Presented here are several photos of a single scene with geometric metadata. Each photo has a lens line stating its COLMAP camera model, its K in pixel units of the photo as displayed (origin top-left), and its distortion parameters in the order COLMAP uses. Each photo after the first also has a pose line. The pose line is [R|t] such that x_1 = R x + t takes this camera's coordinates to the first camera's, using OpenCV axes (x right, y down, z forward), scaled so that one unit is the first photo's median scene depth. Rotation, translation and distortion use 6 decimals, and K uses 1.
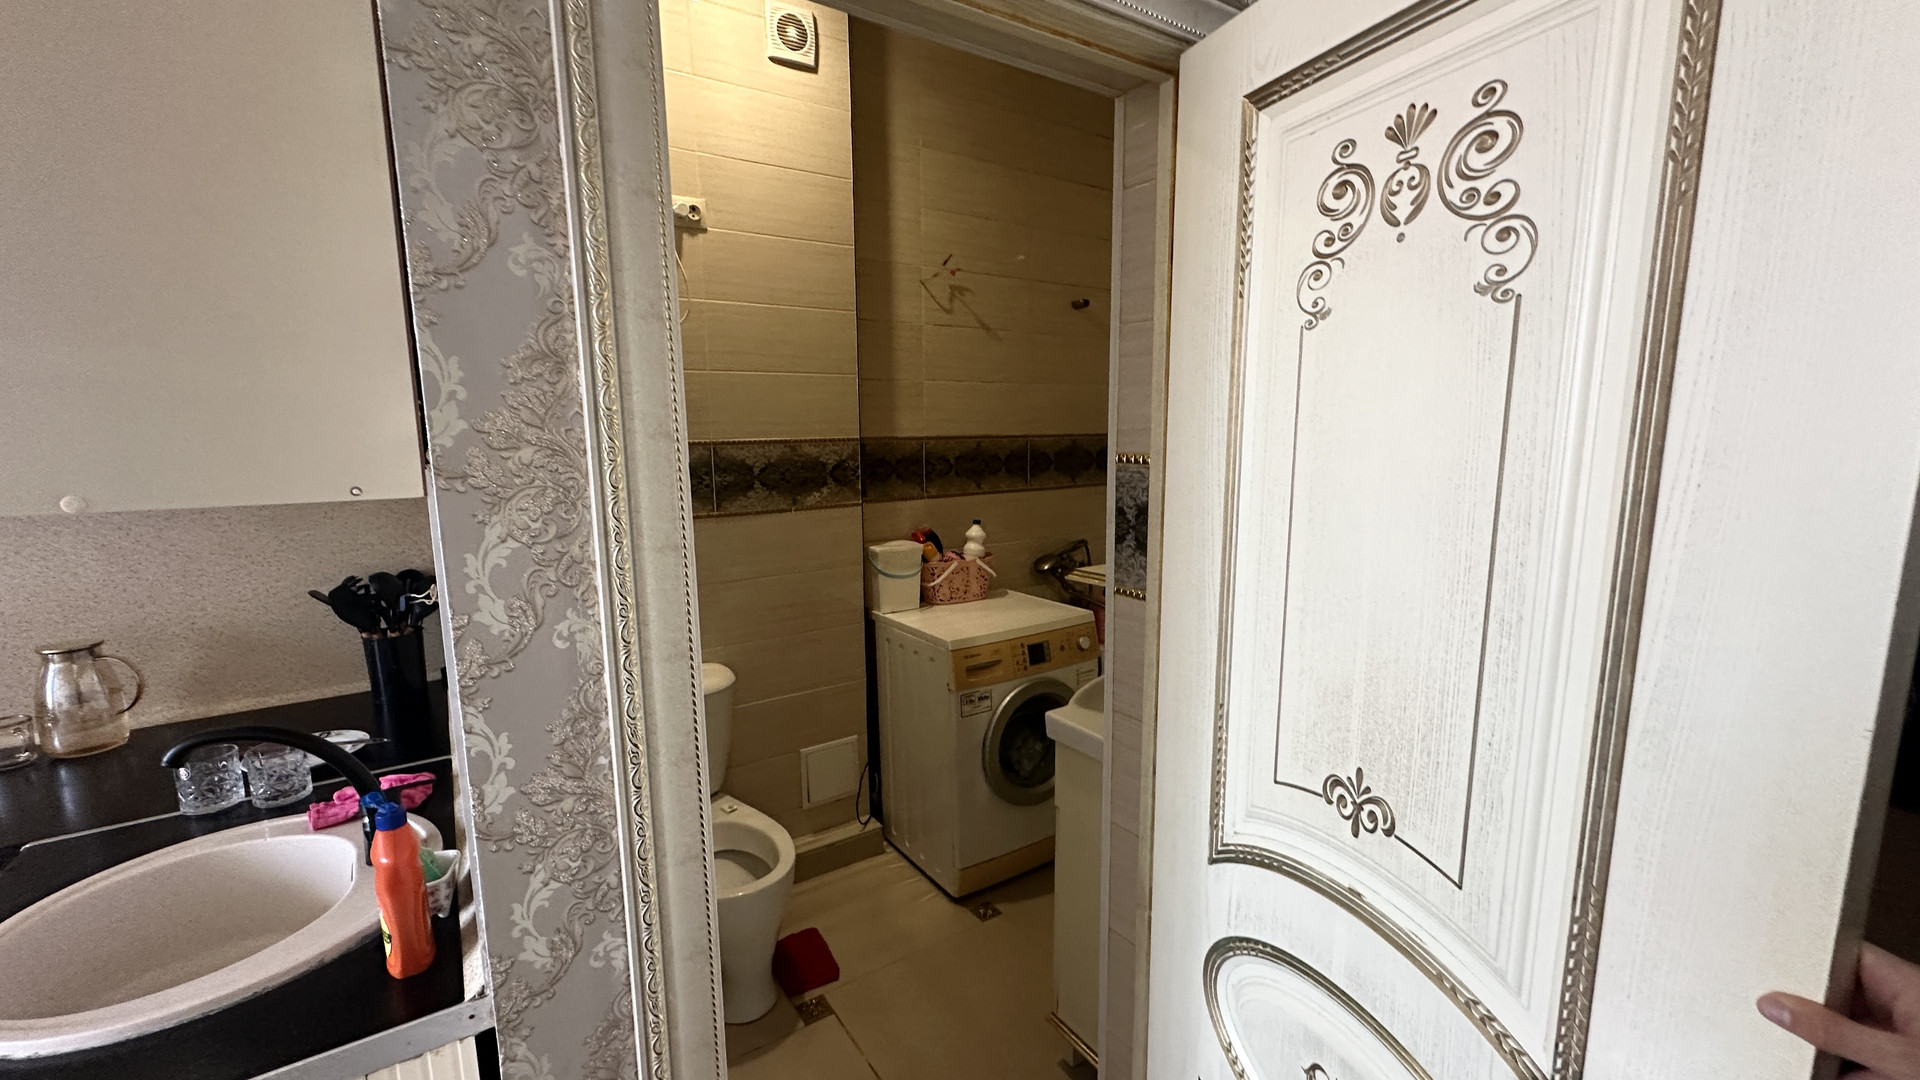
lens RADIAL K [[768.0, 0, 957.8], [0, 768.0, 534.9], [0, 0, 1]] dist [-0.001920, 0.000345]
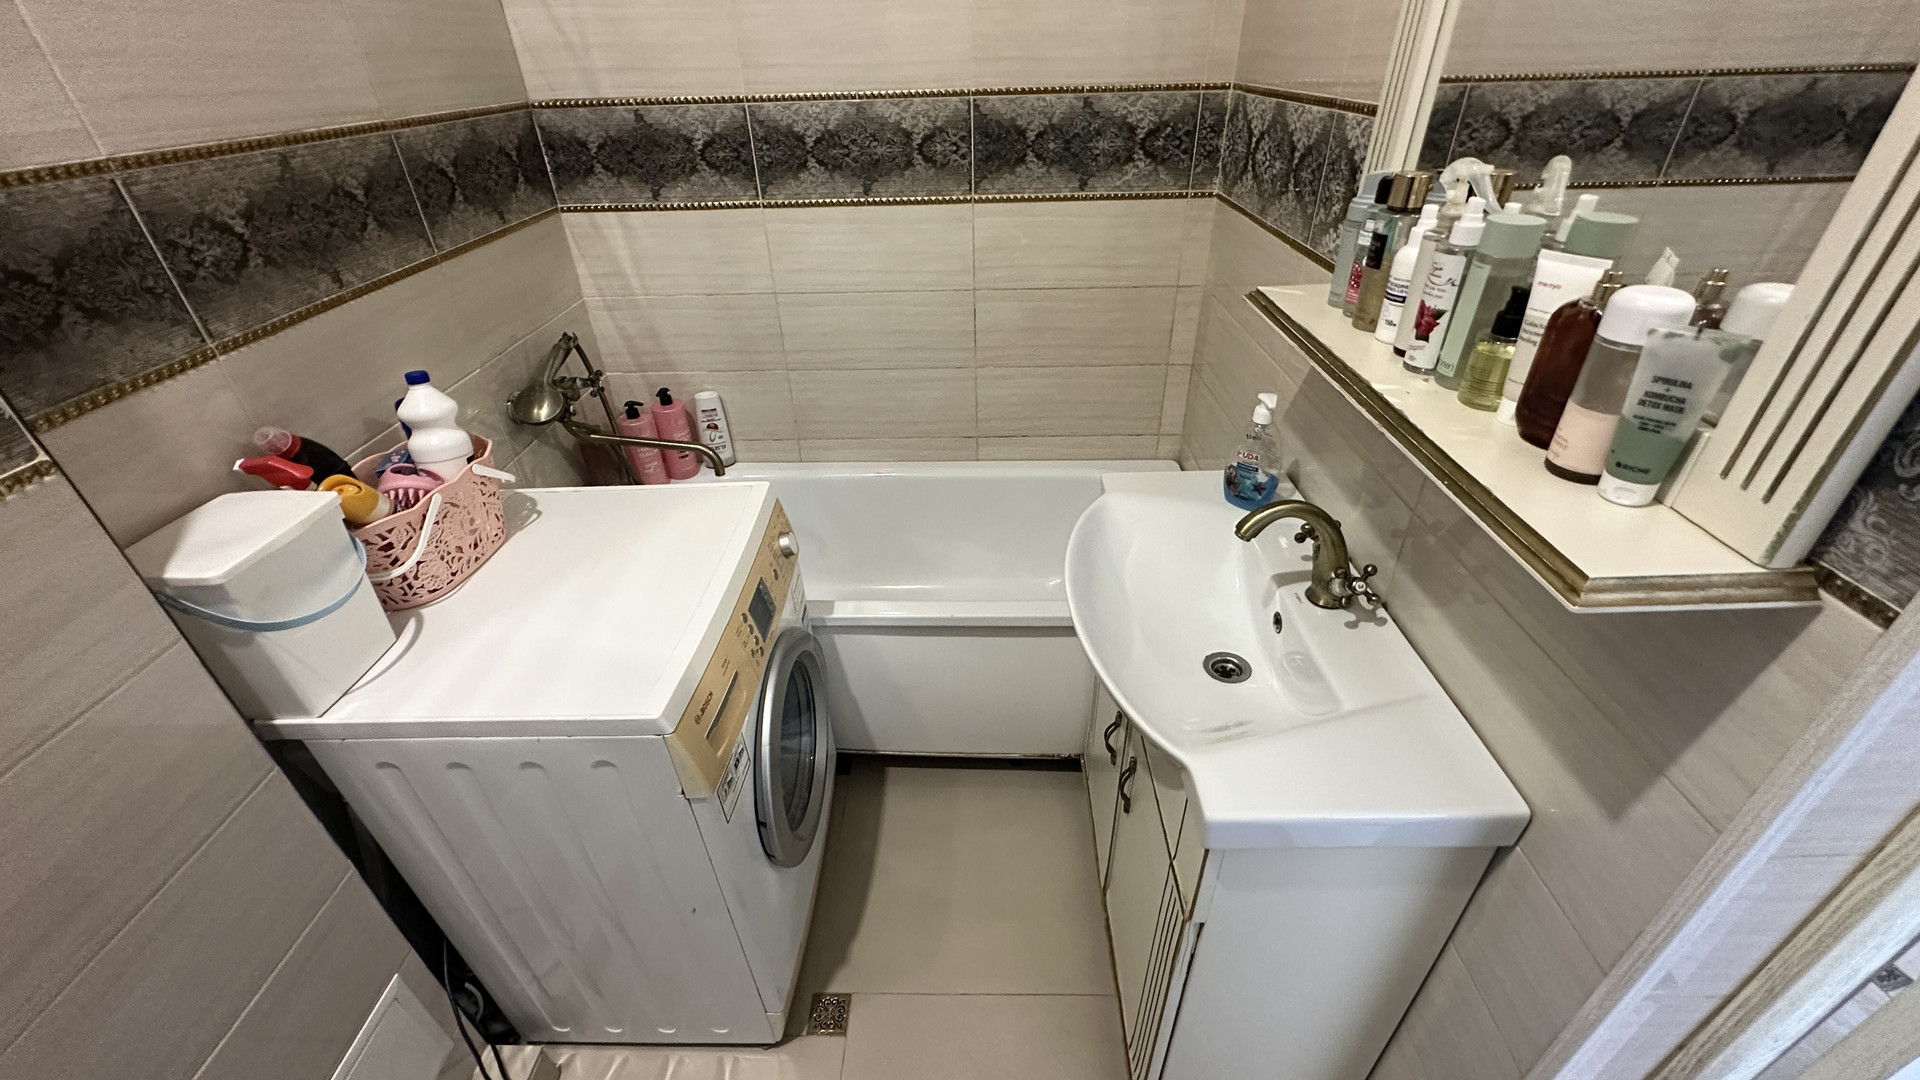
lens RADIAL K [[768.0, 0, 954.1], [0, 768.0, 539.4], [0, 0, 1]] dist [-0.001920, 0.000345]
pose [[0.574809, -0.450963, 0.682808, -0.135592], [0.140068, 0.876344, 0.460871, -0.095036], [-0.806211, -0.169273, 0.566896, 0.562886]]
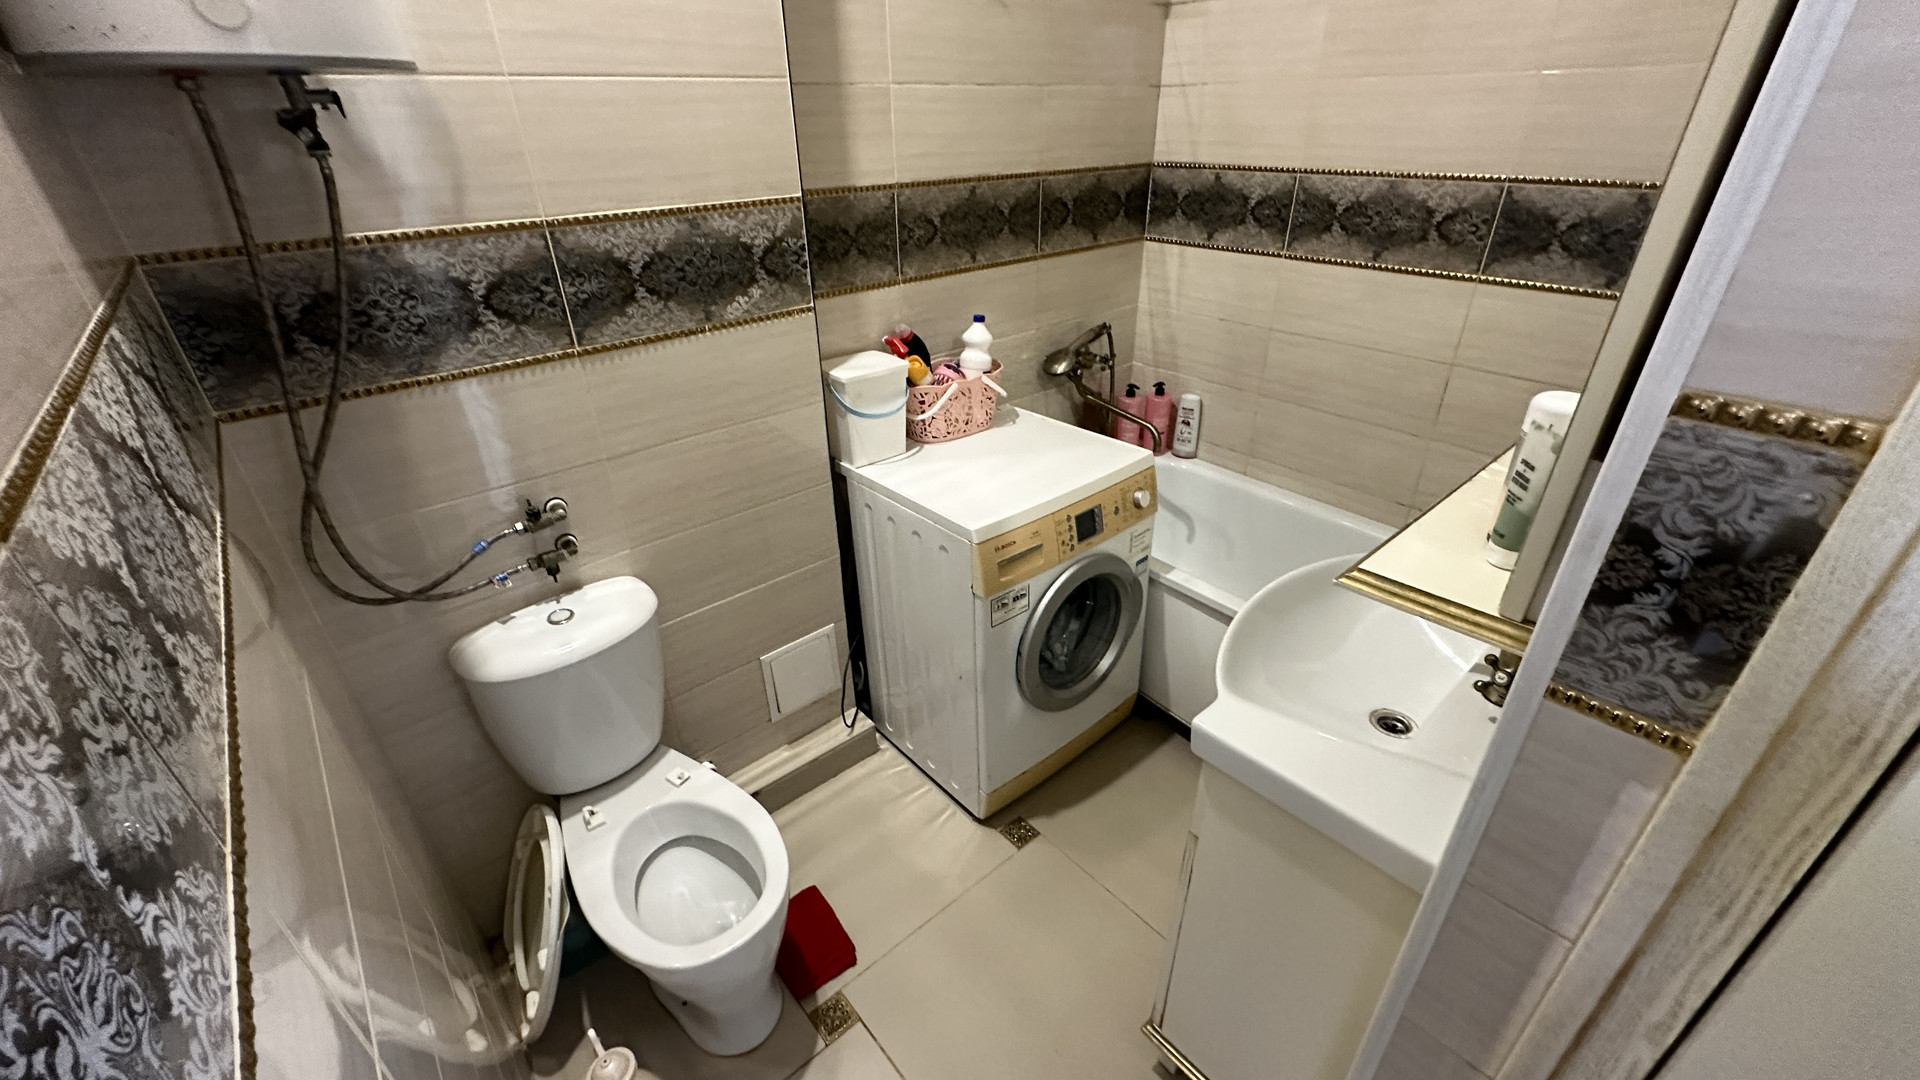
lens RADIAL K [[768.0, 0, 959.0], [0, 768.0, 536.2], [0, 0, 1]] dist [-0.001920, 0.000345]
pose [[0.992963, -0.064155, 0.099546, -0.078677], [0.025176, 0.935698, 0.351902, -0.081989], [-0.115721, -0.346920, 0.930728, 0.315350]]
